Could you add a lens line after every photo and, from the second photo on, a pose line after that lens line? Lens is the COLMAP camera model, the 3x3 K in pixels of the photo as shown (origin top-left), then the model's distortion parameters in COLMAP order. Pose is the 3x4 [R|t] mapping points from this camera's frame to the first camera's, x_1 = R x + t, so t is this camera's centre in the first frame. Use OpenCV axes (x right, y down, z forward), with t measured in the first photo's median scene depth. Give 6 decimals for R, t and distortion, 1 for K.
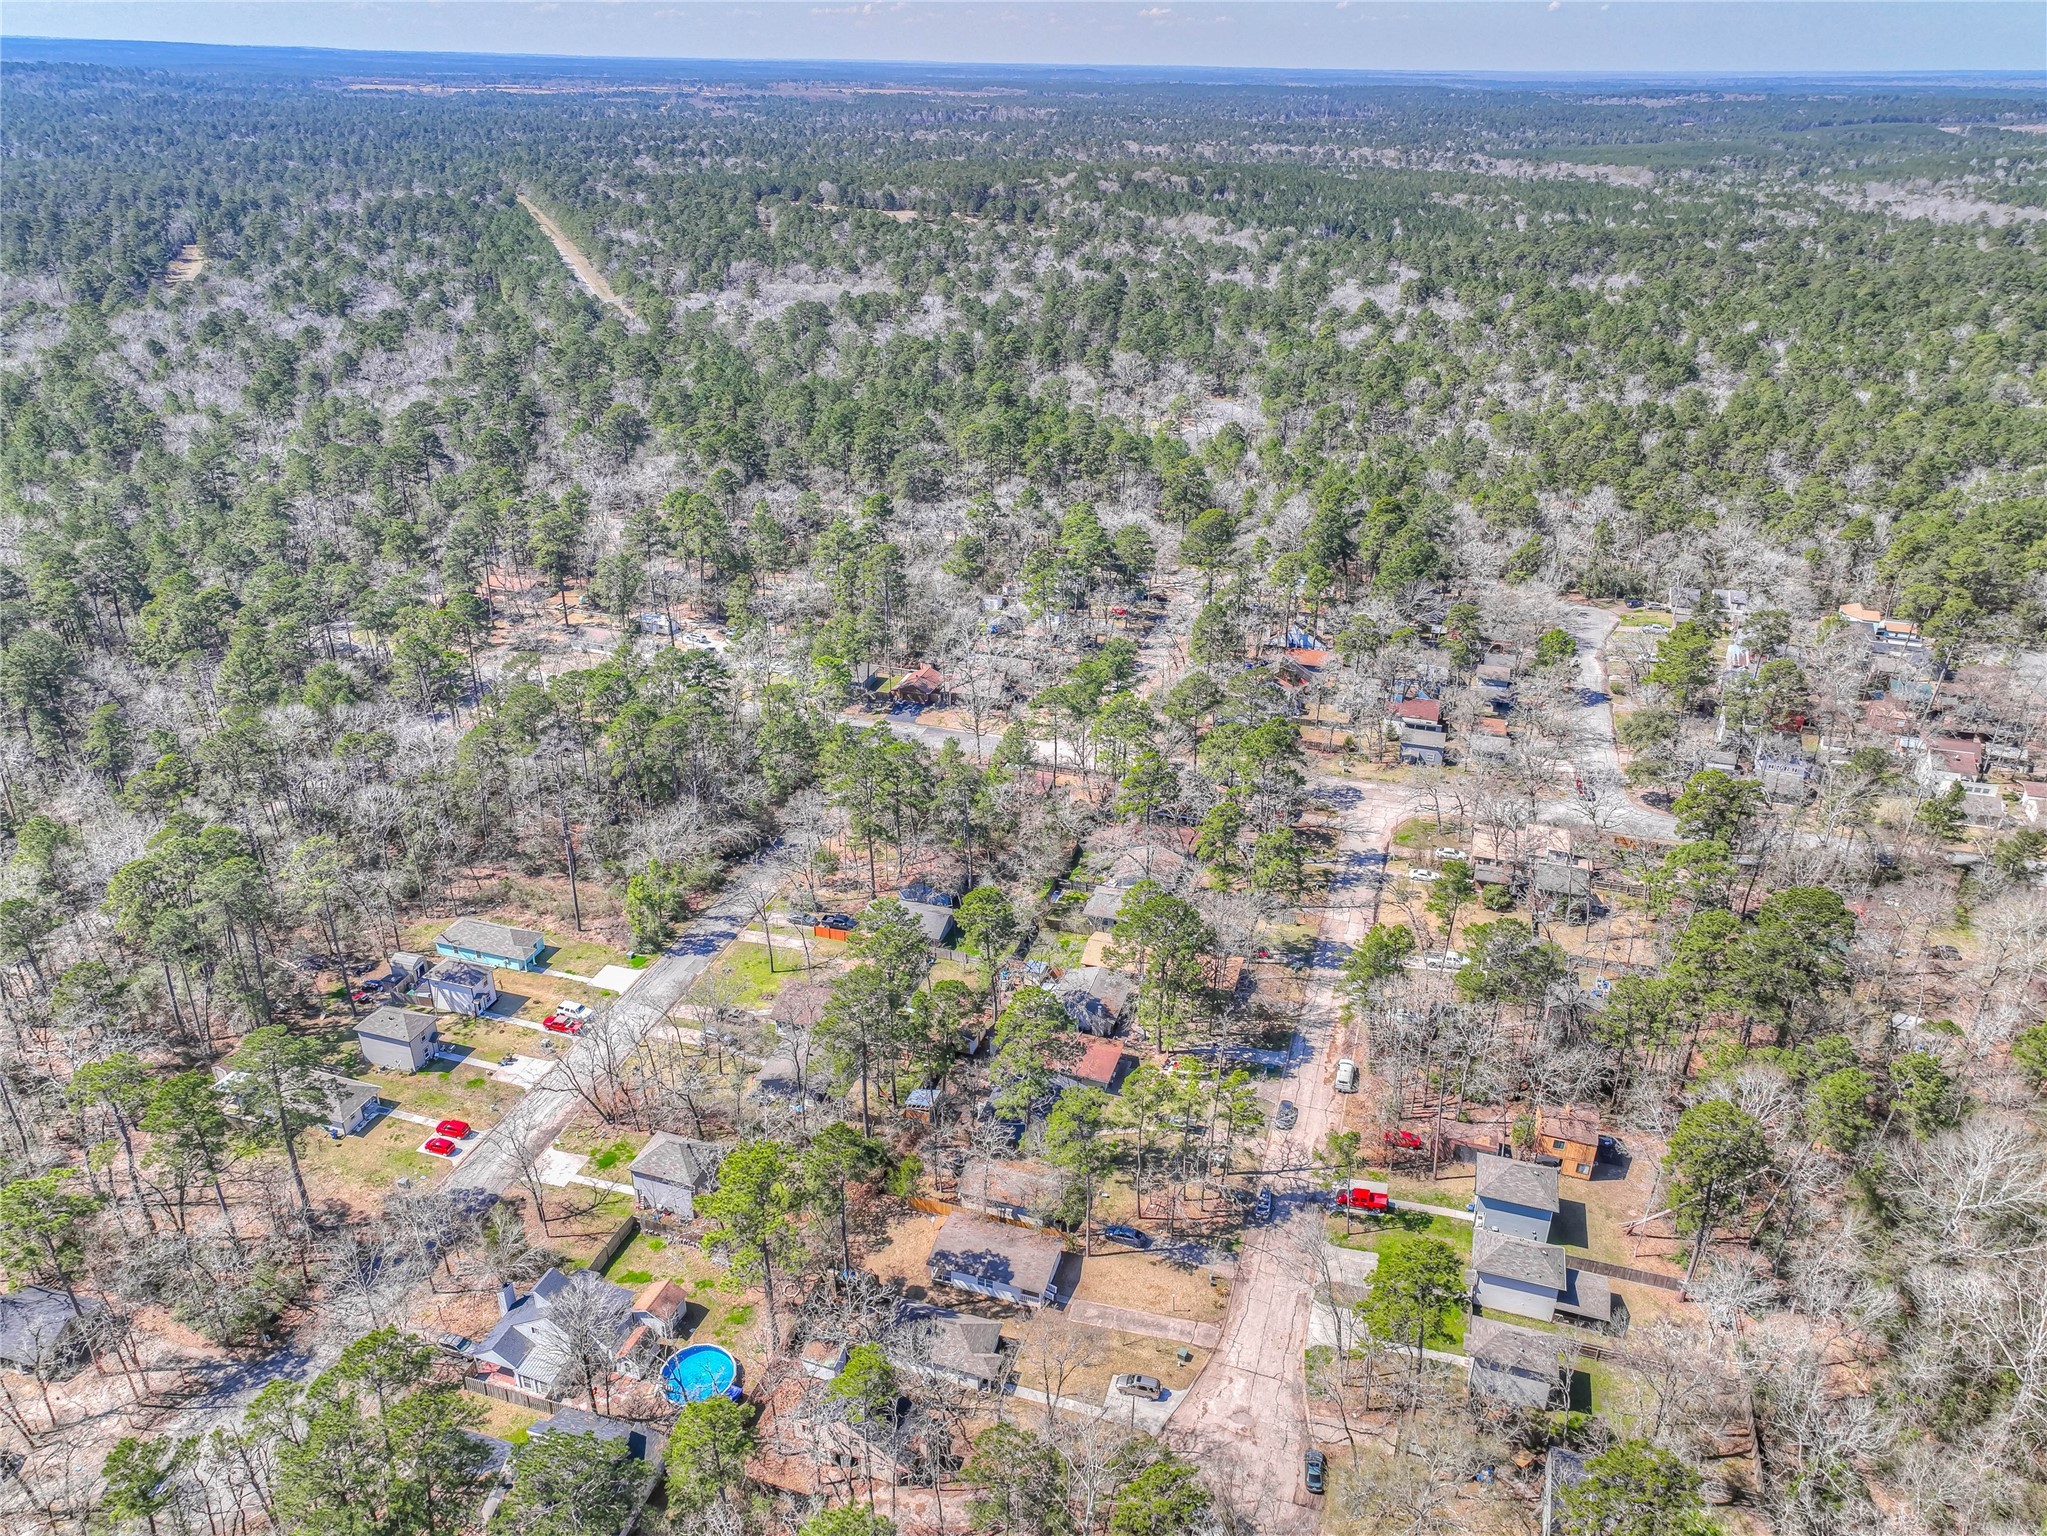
lens RADIAL K [[1445.7, 0, 1028.3], [0, 1445.7, 770.1], [0, 0, 1]] dist [0.013342, 0.021841]
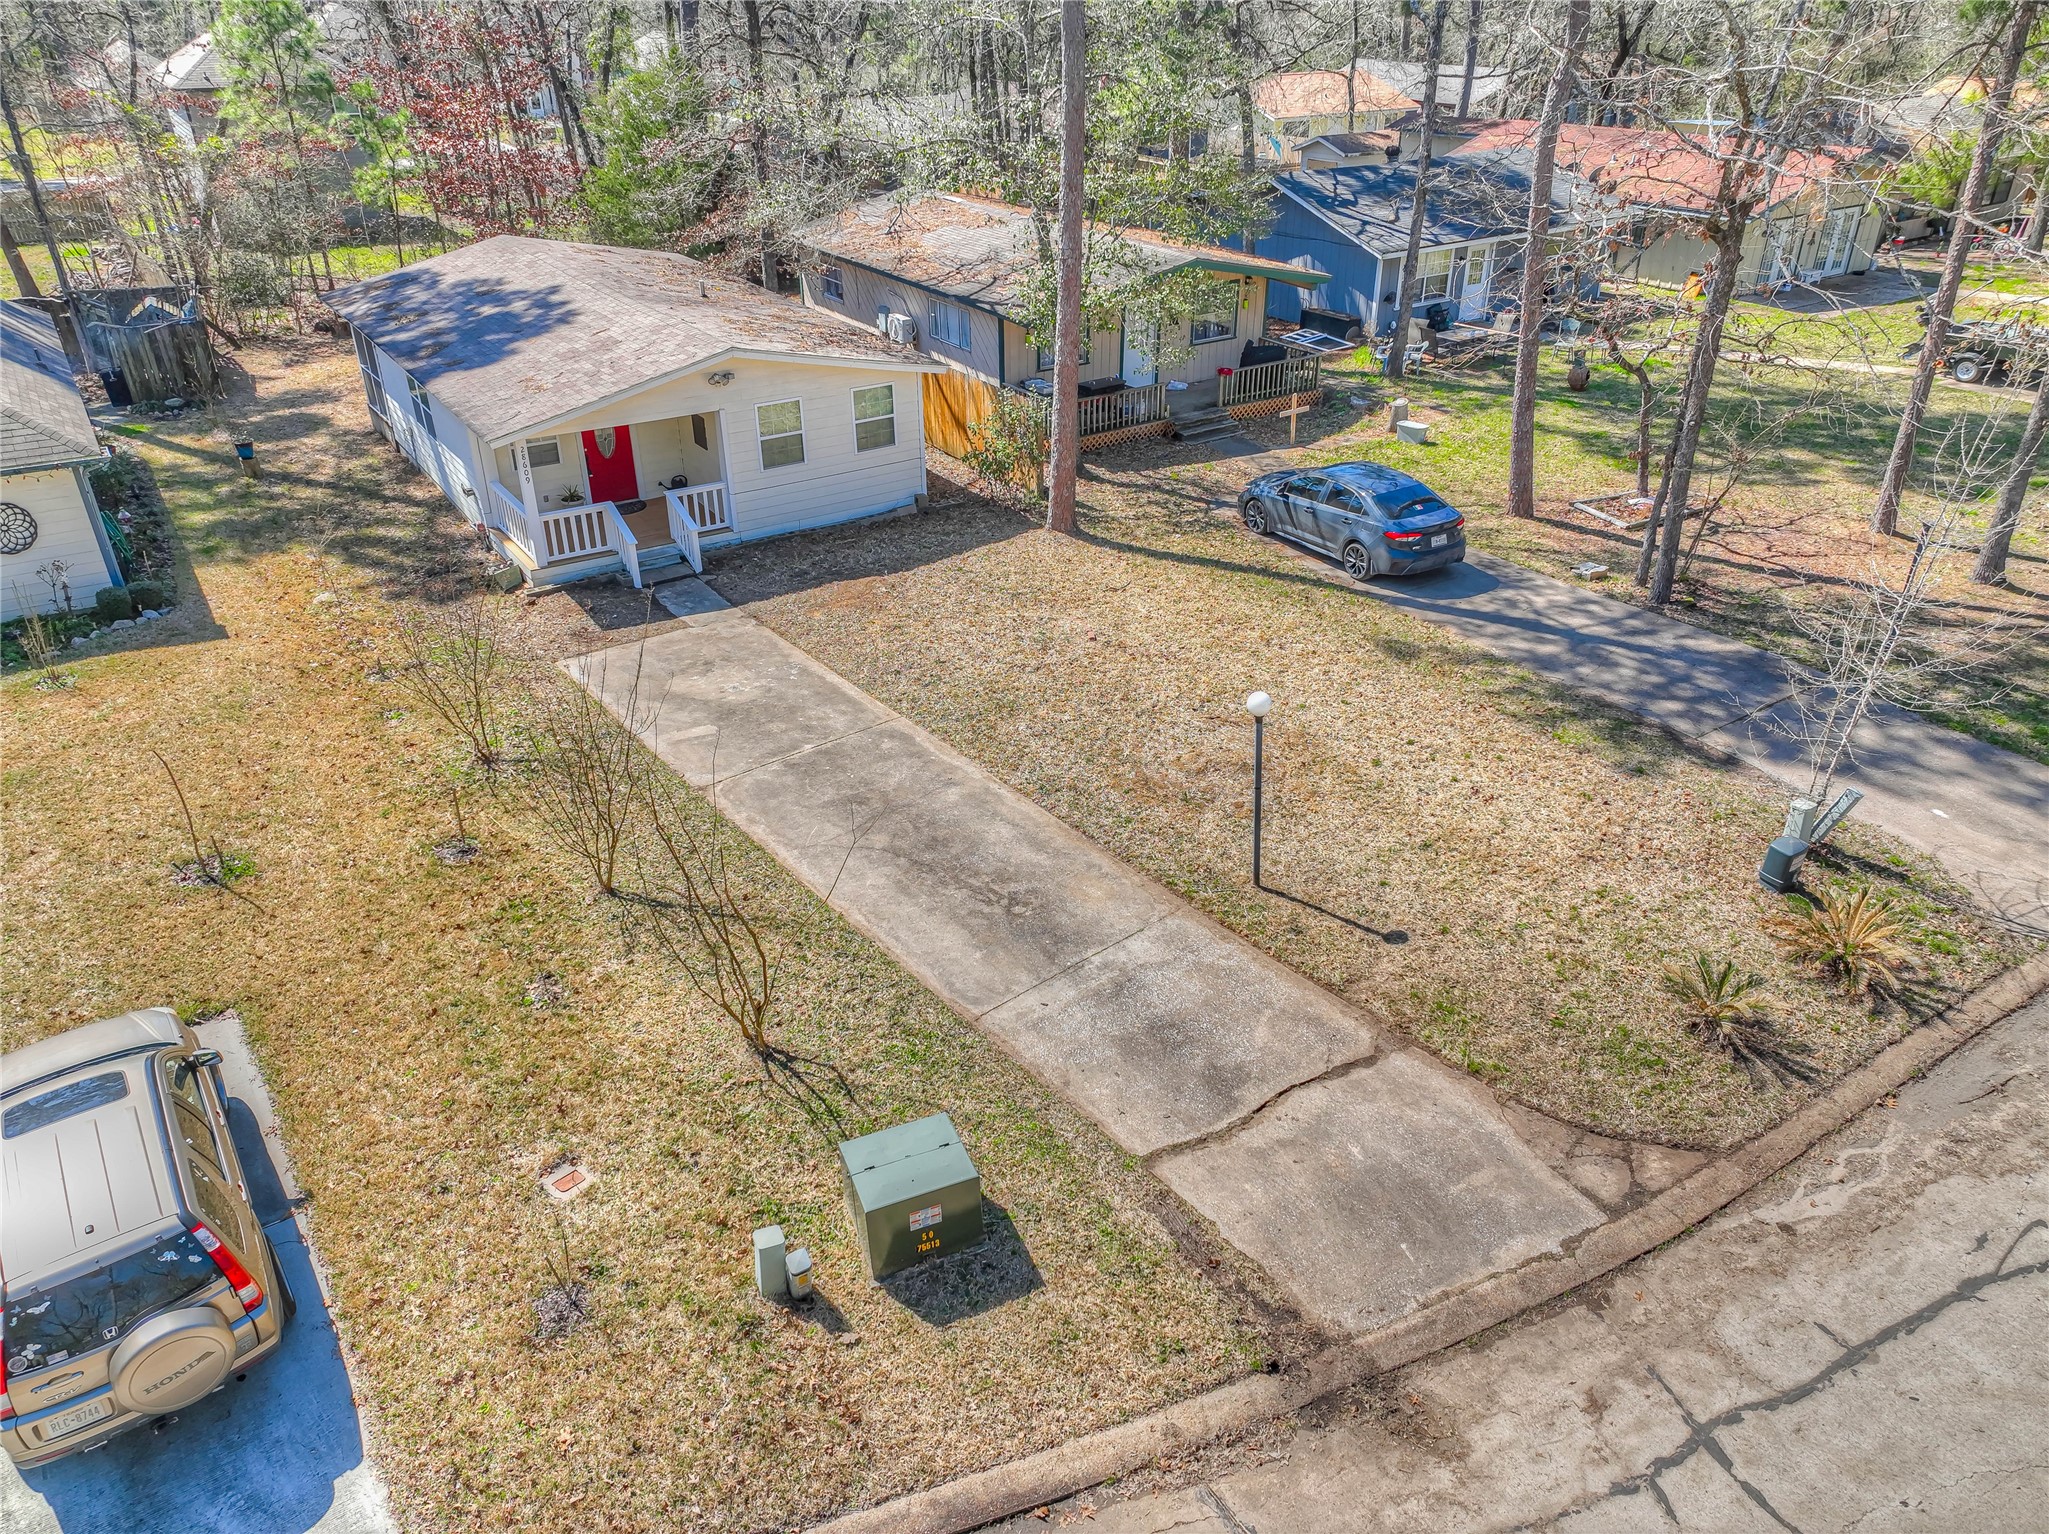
lens RADIAL K [[1447.1, 0, 1031.6], [0, 1447.1, 773.7], [0, 0, 1]] dist [0.013342, 0.021841]
pose [[0.773608, 0.300162, -0.558062, 0.134215], [-0.270044, 0.952882, 0.138176, 0.331859], [0.573243, 0.043807, 0.818214, 0.844915]]
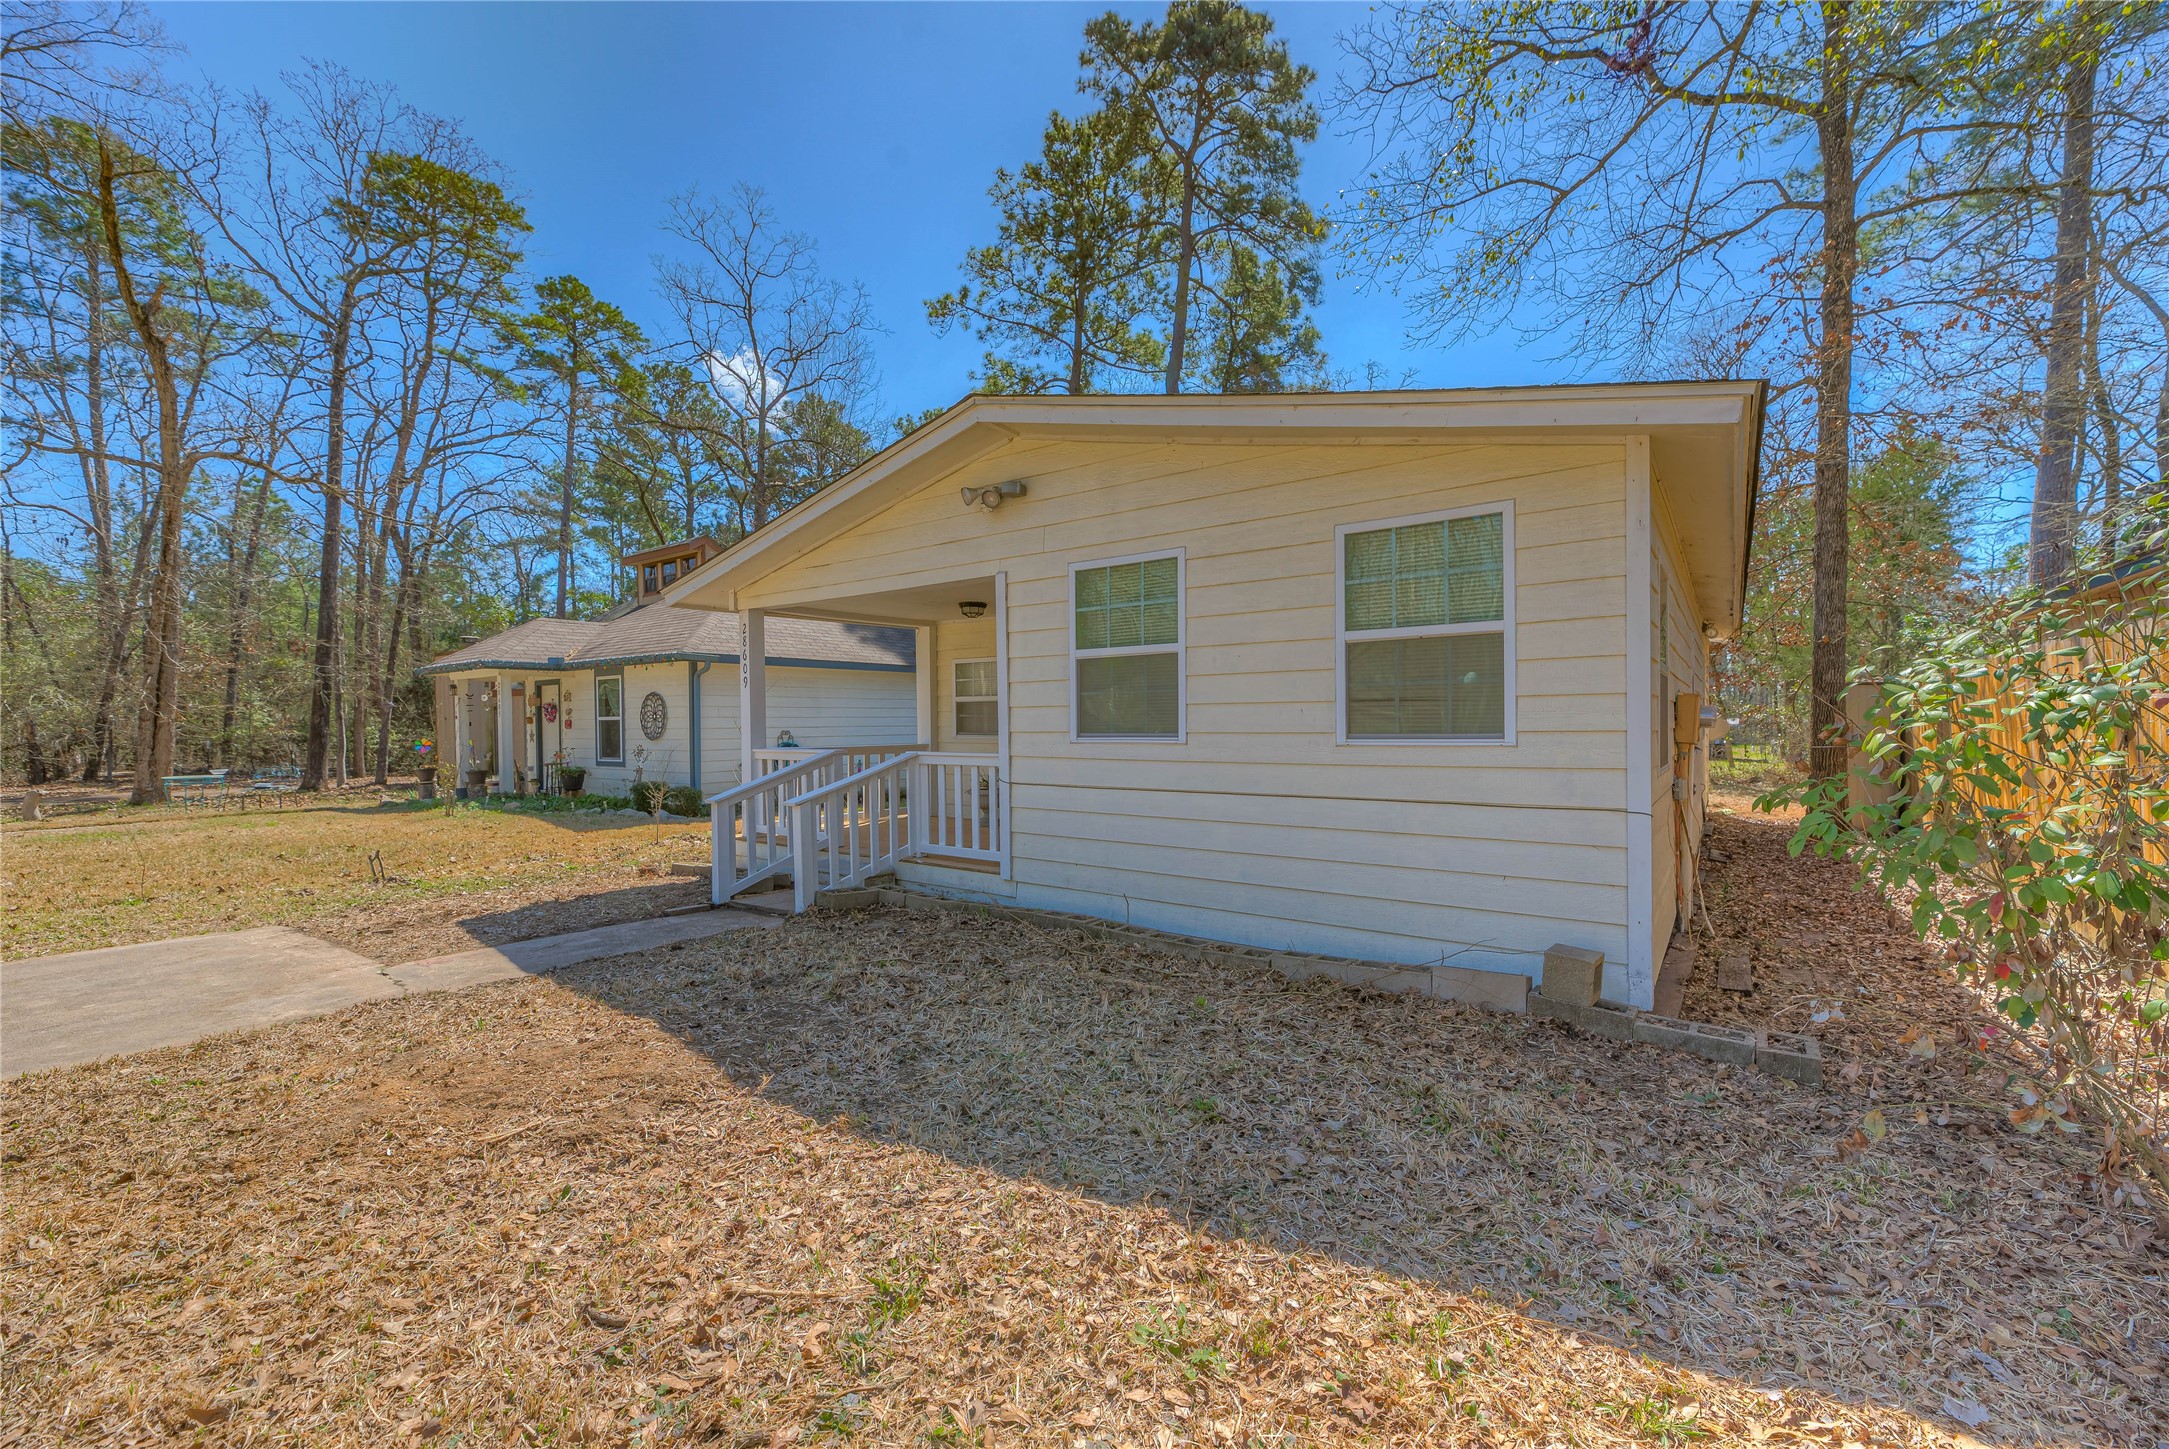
lens RADIAL K [[885.0, 0, 1078.0], [0, 885.0, 729.2], [0, 0, 1]] dist [0.007737, -0.001108]
pose [[-0.331638, -0.004791, -0.943395, 0.049083], [-0.415717, 0.898407, 0.141577, 0.324434], [0.846874, 0.439138, -0.299937, 0.965785]]
